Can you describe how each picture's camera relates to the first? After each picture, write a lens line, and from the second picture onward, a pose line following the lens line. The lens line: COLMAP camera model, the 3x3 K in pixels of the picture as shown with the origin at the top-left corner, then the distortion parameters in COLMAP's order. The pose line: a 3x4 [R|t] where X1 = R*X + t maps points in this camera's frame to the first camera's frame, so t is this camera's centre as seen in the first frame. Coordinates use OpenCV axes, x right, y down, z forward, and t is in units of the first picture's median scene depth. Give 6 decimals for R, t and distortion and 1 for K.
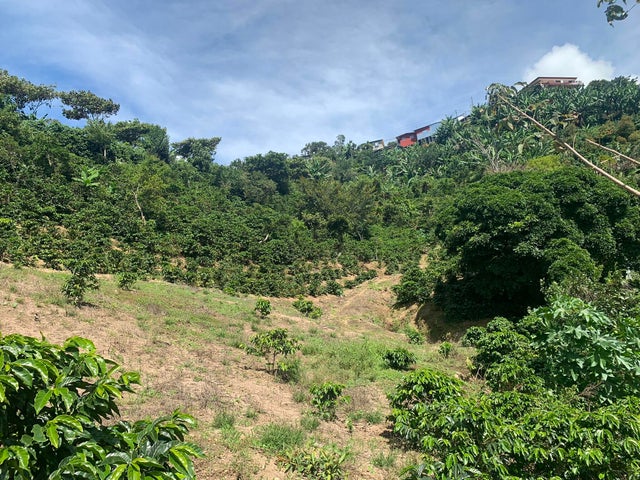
lens RADIAL K [[484.6, 0, 311.6], [0, 484.6, 233.4], [0, 0, 1]] dist [0.050327, -0.054477]
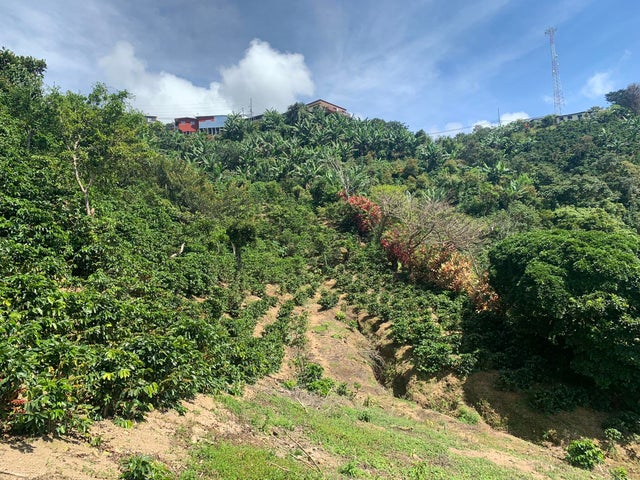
lens RADIAL K [[484.6, 0, 318.8], [0, 484.6, 235.3], [0, 0, 1]] dist [0.050327, -0.054477]
pose [[0.809728, 0.123439, 0.573676, -0.277920], [-0.136677, 0.990410, -0.020193, -0.018468], [-0.570667, -0.062057, 0.818834, 0.336909]]
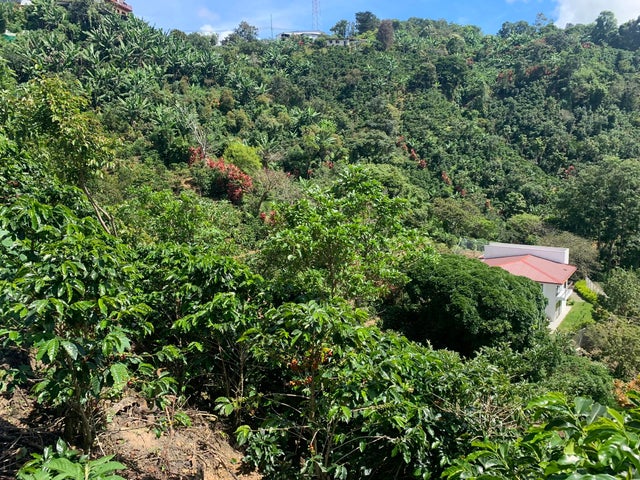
lens RADIAL K [[484.6, 0, 313.4], [0, 484.6, 242.4], [0, 0, 1]] dist [0.050327, -0.054477]
pose [[0.414029, -0.075954, 0.907089, -0.585201], [-0.168559, 0.972881, 0.158400, -0.189780], [-0.894521, -0.218480, 0.389999, 0.532150]]
